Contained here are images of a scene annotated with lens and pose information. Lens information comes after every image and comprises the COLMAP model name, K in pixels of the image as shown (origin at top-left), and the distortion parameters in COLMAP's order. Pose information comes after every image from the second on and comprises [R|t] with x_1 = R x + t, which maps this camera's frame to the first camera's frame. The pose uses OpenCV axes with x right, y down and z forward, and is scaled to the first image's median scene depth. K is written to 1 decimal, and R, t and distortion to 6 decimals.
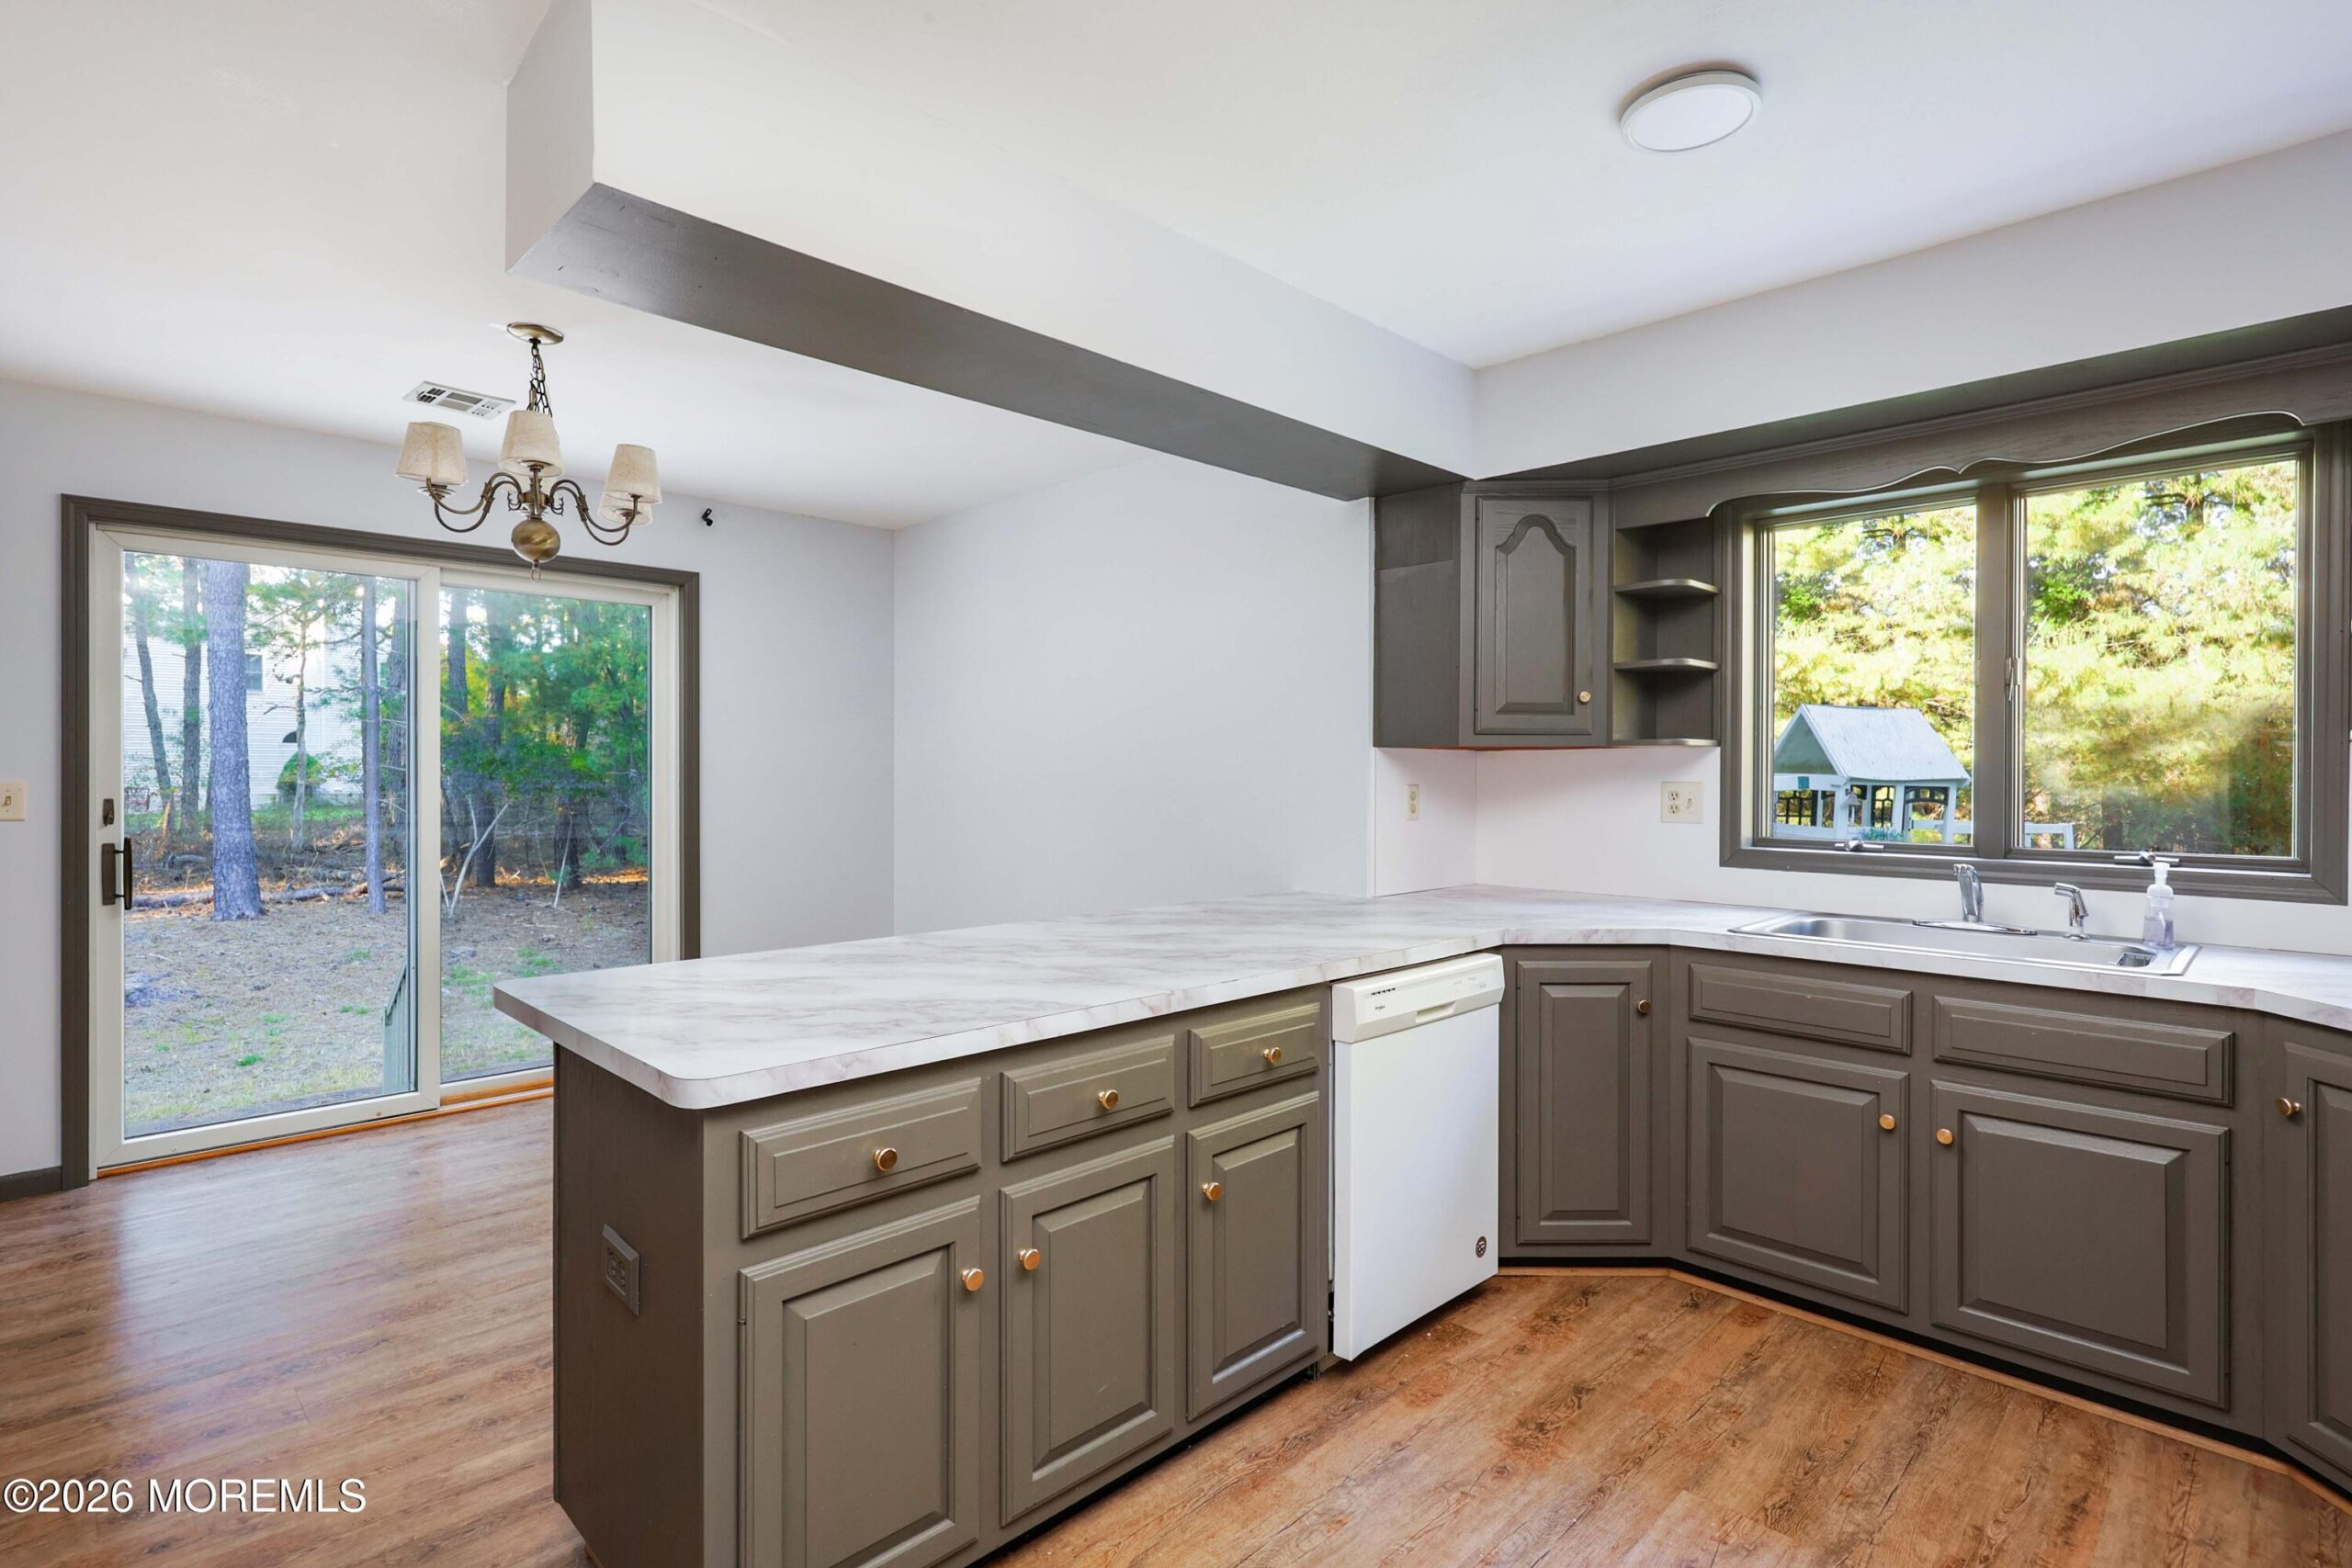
lens RADIAL K [[1137.3, 0, 1189.3], [0, 1137.3, 779.9], [0, 0, 1]] dist [-0.006029, 0.000920]
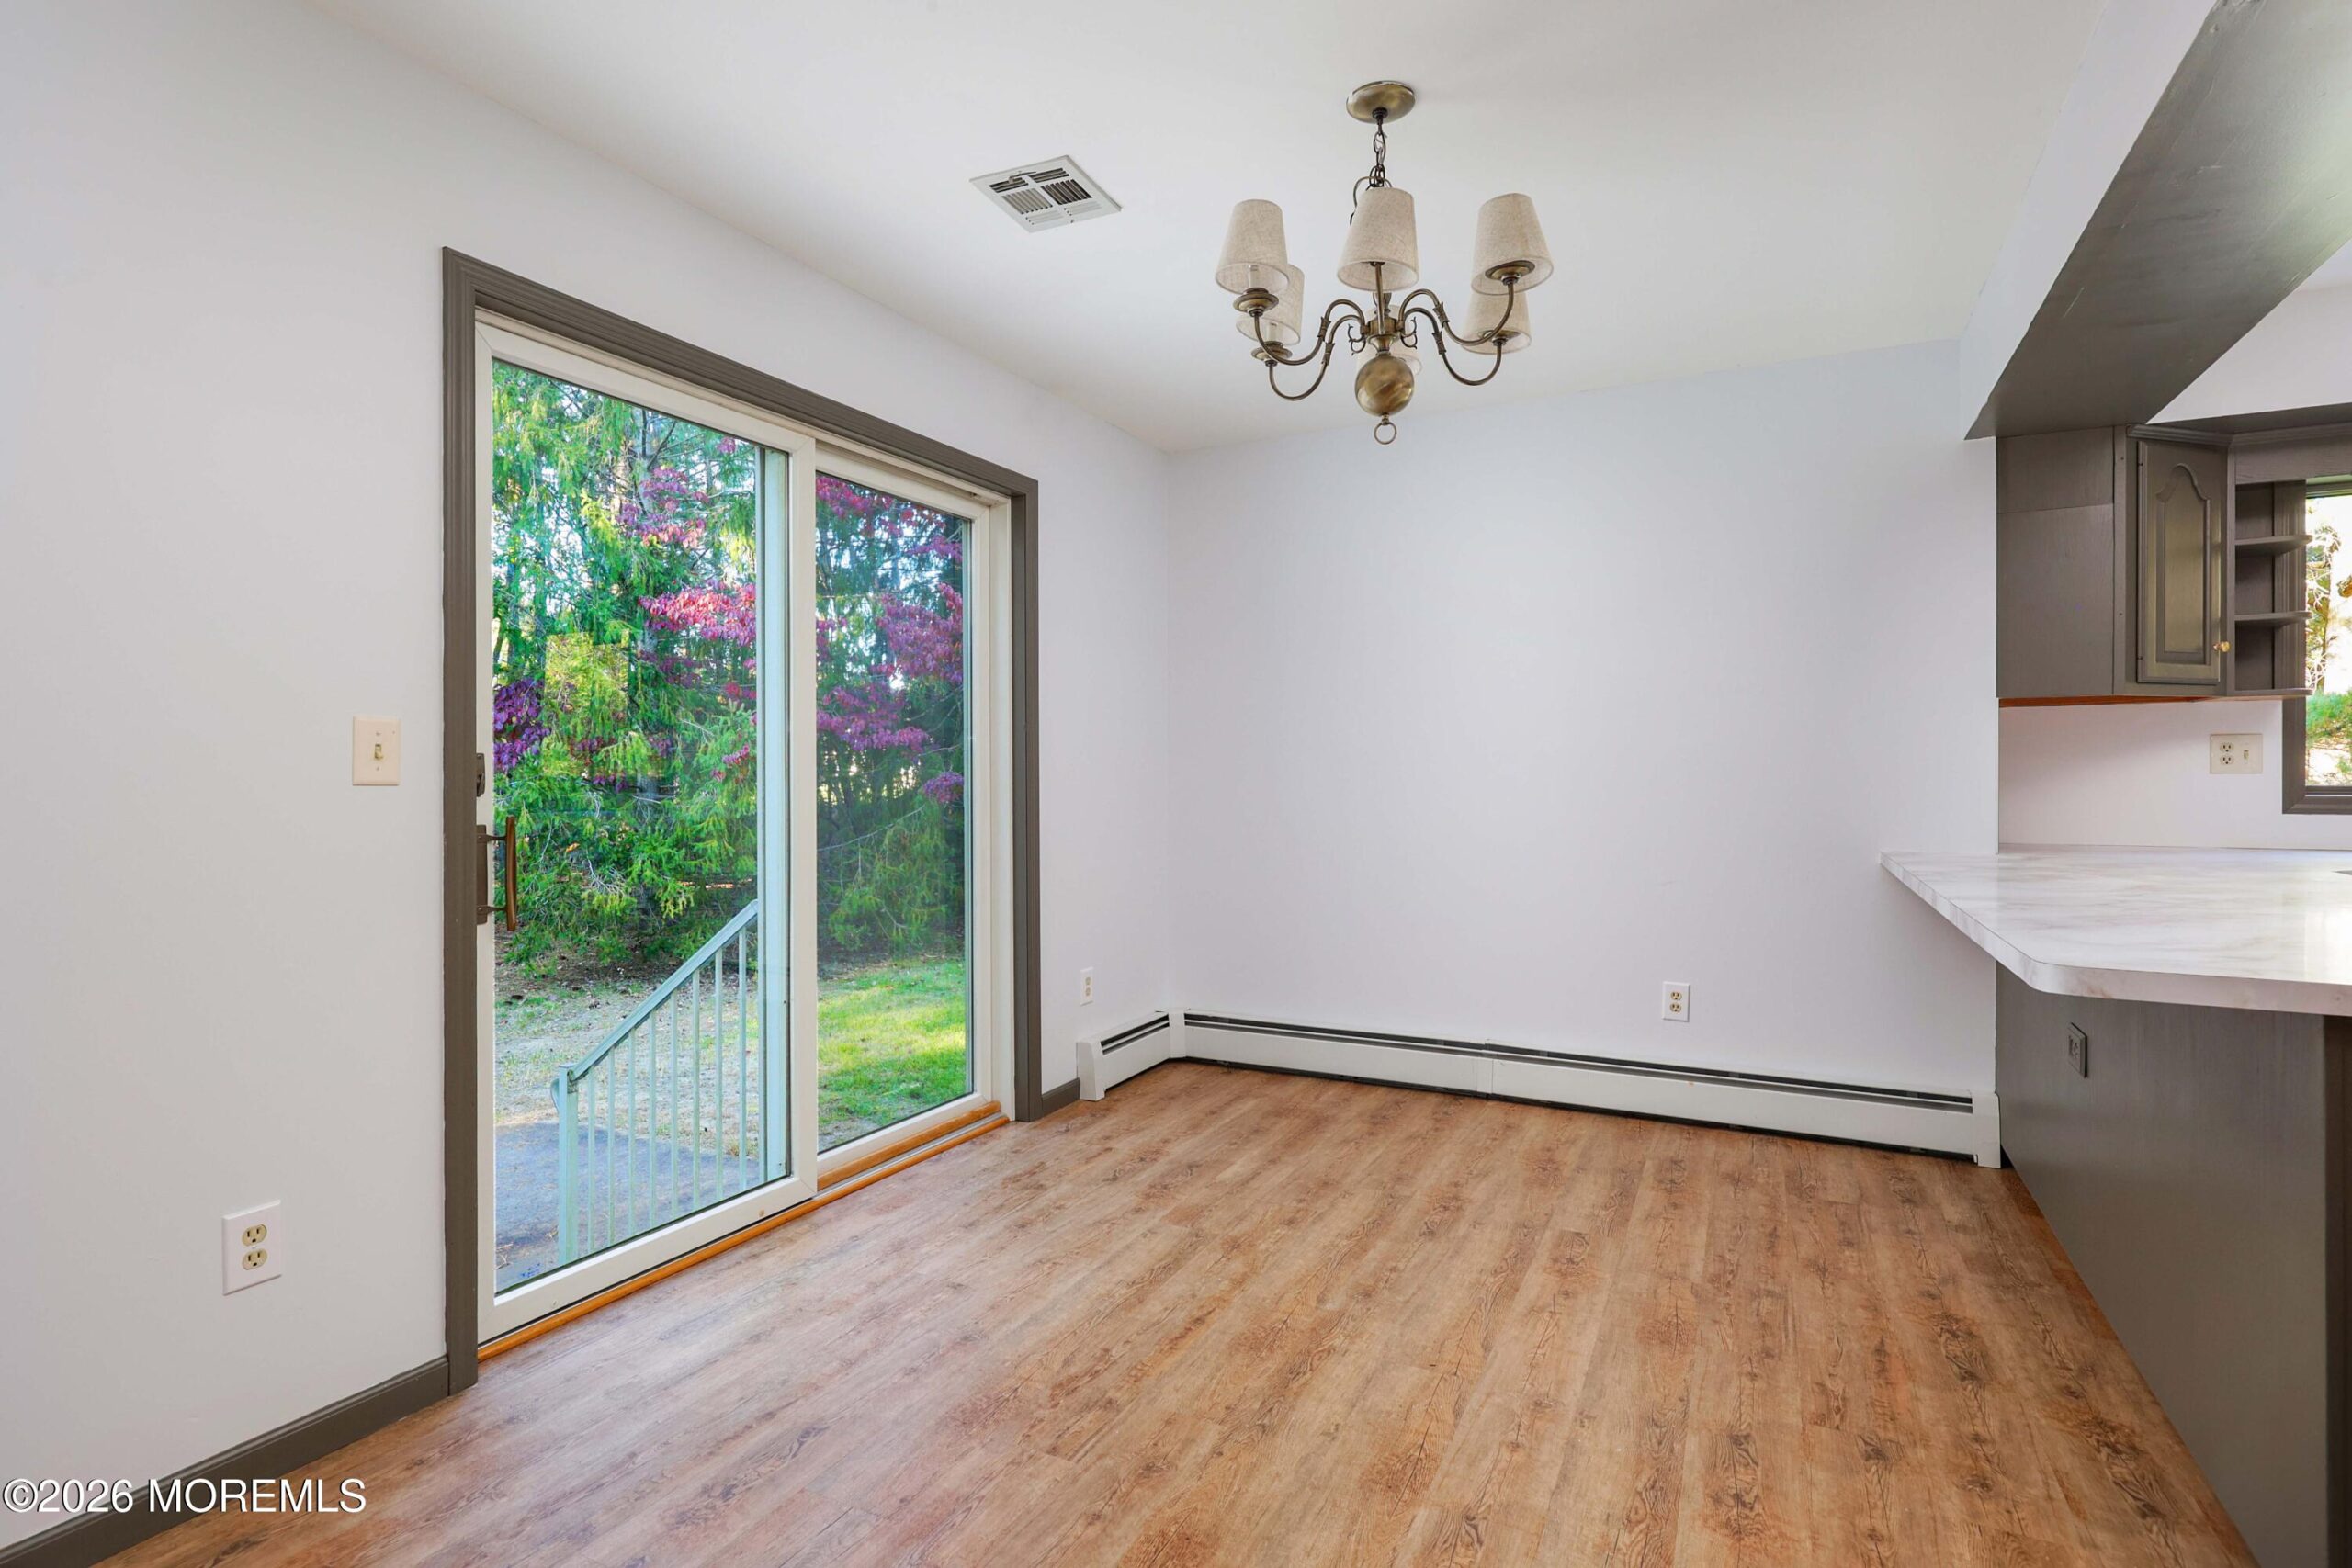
lens RADIAL K [[1137.3, 0, 1176.5], [0, 1137.3, 780.3], [0, 0, 1]] dist [-0.006029, 0.000920]
pose [[0.954875, -0.005988, 0.296947, -1.001553], [0.010238, 0.999866, -0.012757, 0.059419], [-0.296830, 0.015222, 0.954809, 0.375642]]
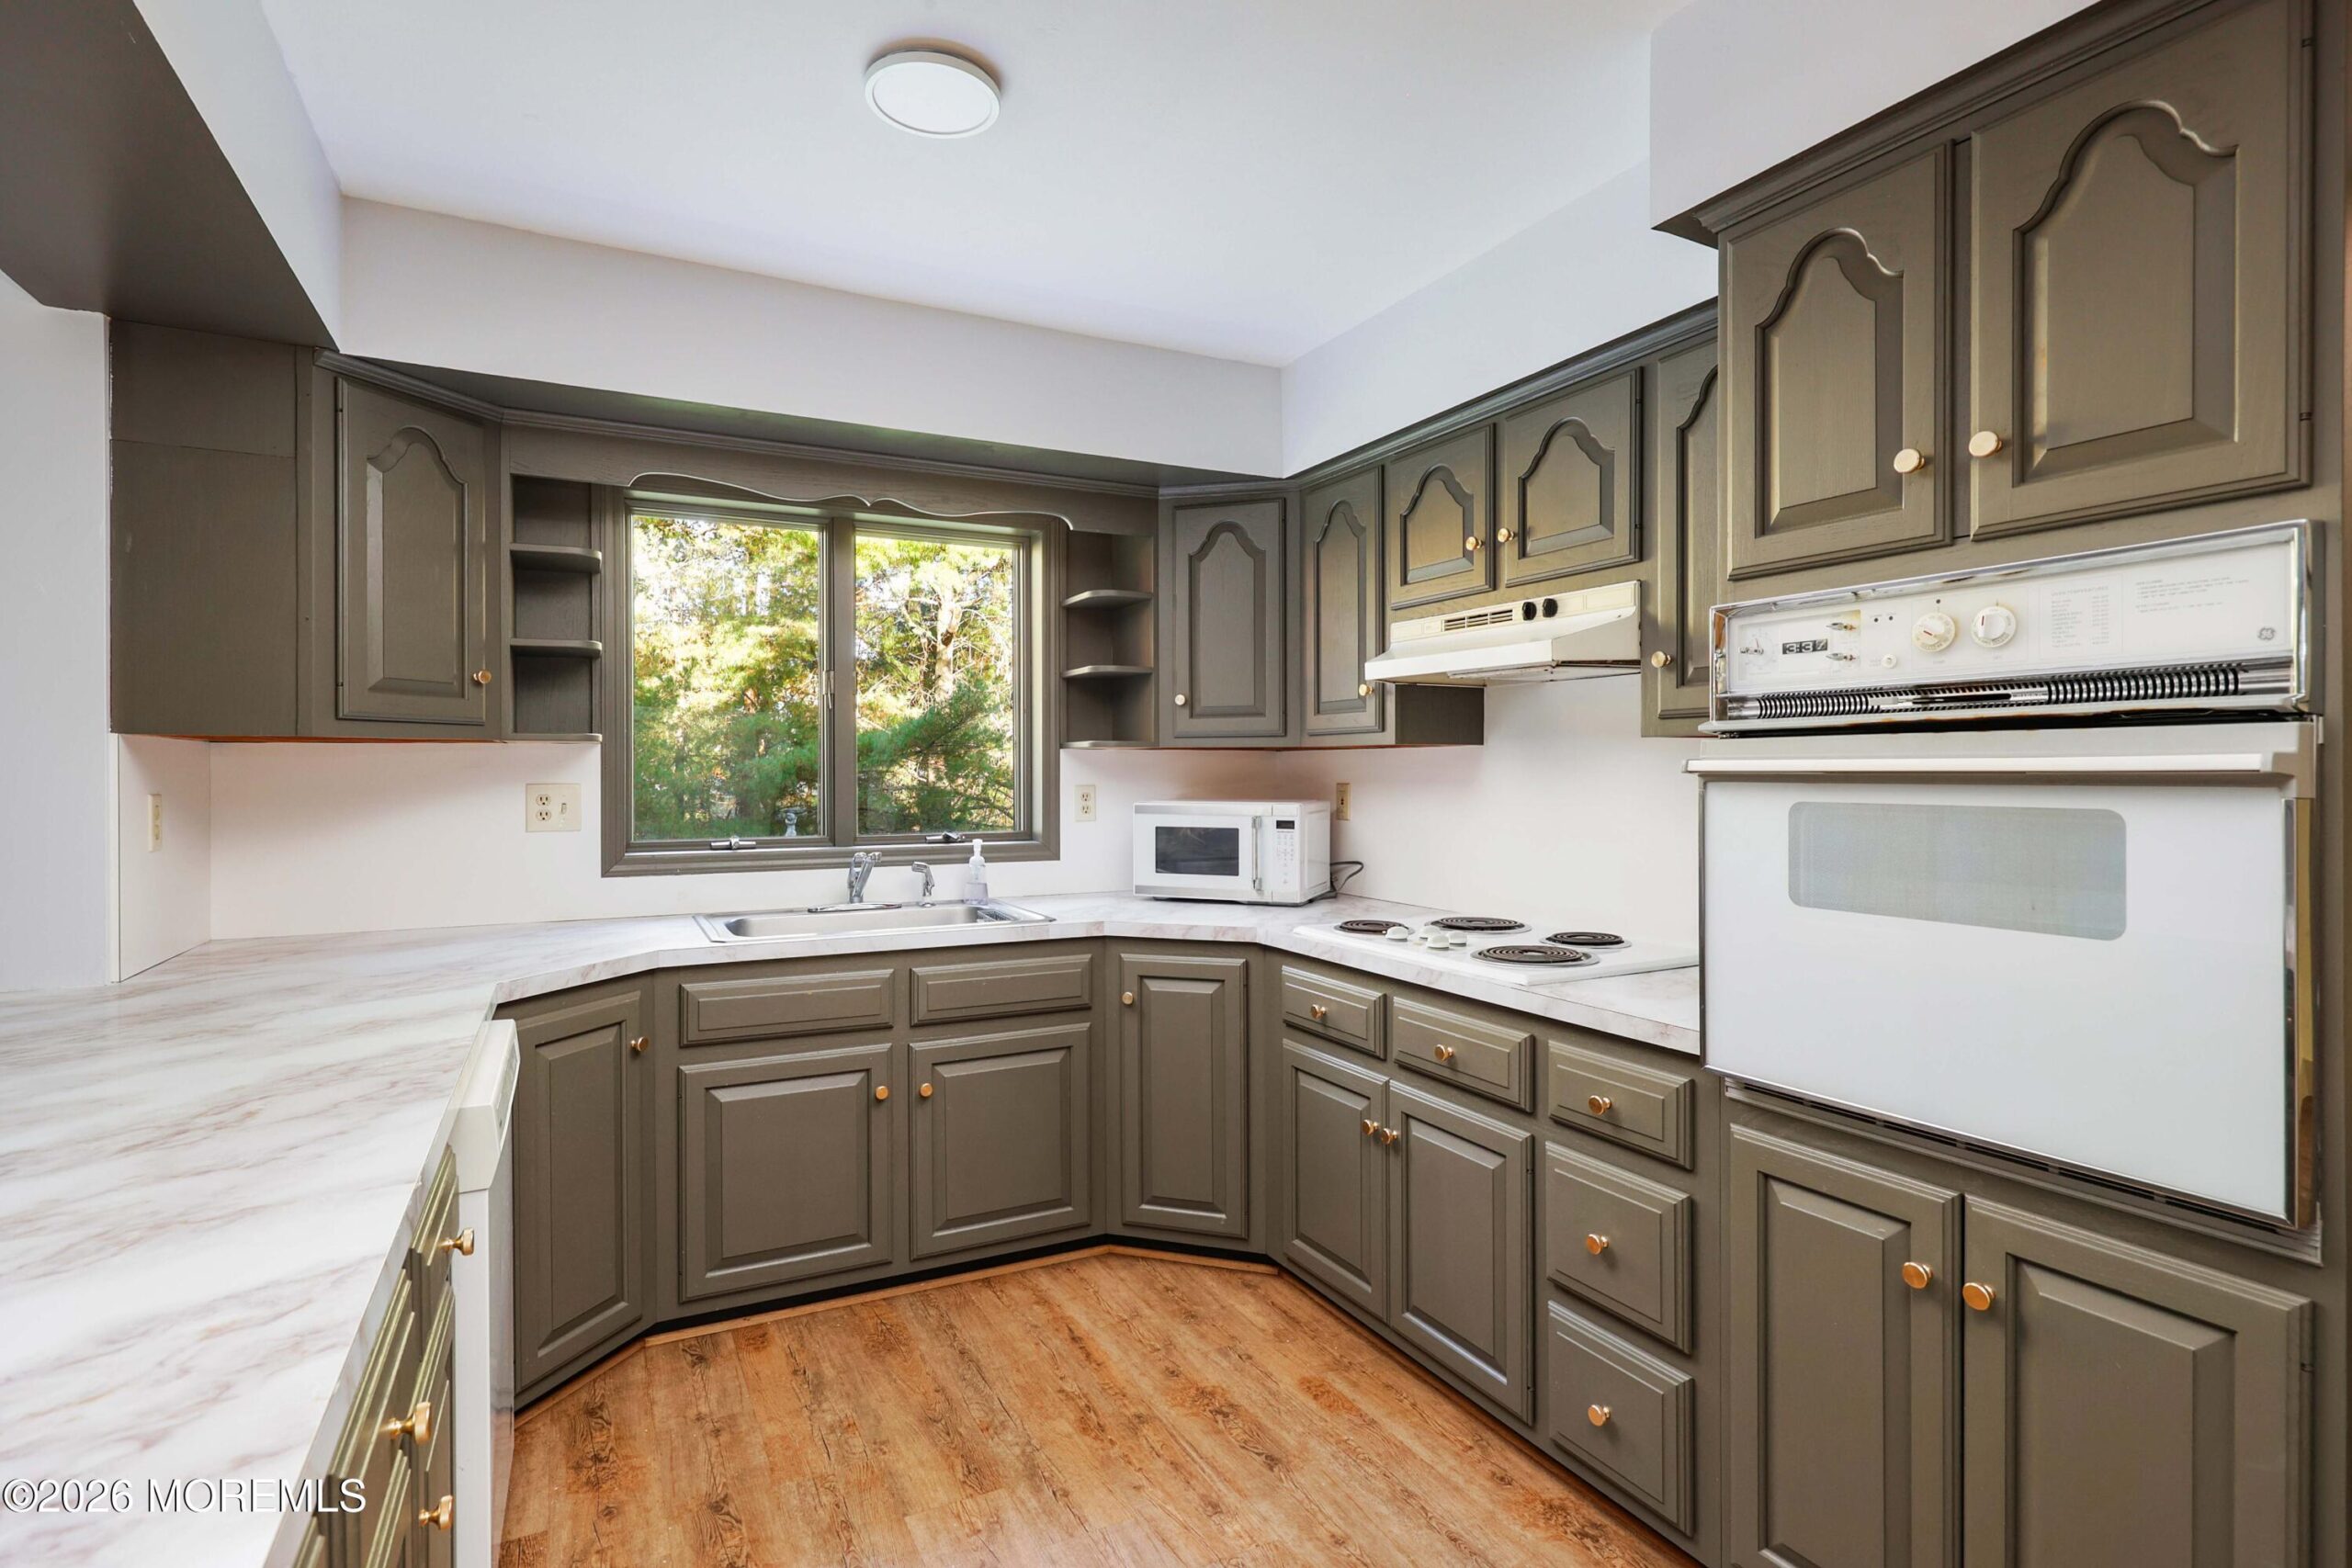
lens RADIAL K [[1137.3, 0, 1187.7], [0, 1137.3, 778.1], [0, 0, 1]] dist [-0.006029, 0.000920]
pose [[0.302167, -0.010639, 0.953196, -0.301141], [0.008912, 0.999926, 0.008336, -0.006098], [-0.953213, 0.005976, 0.302239, 0.354450]]
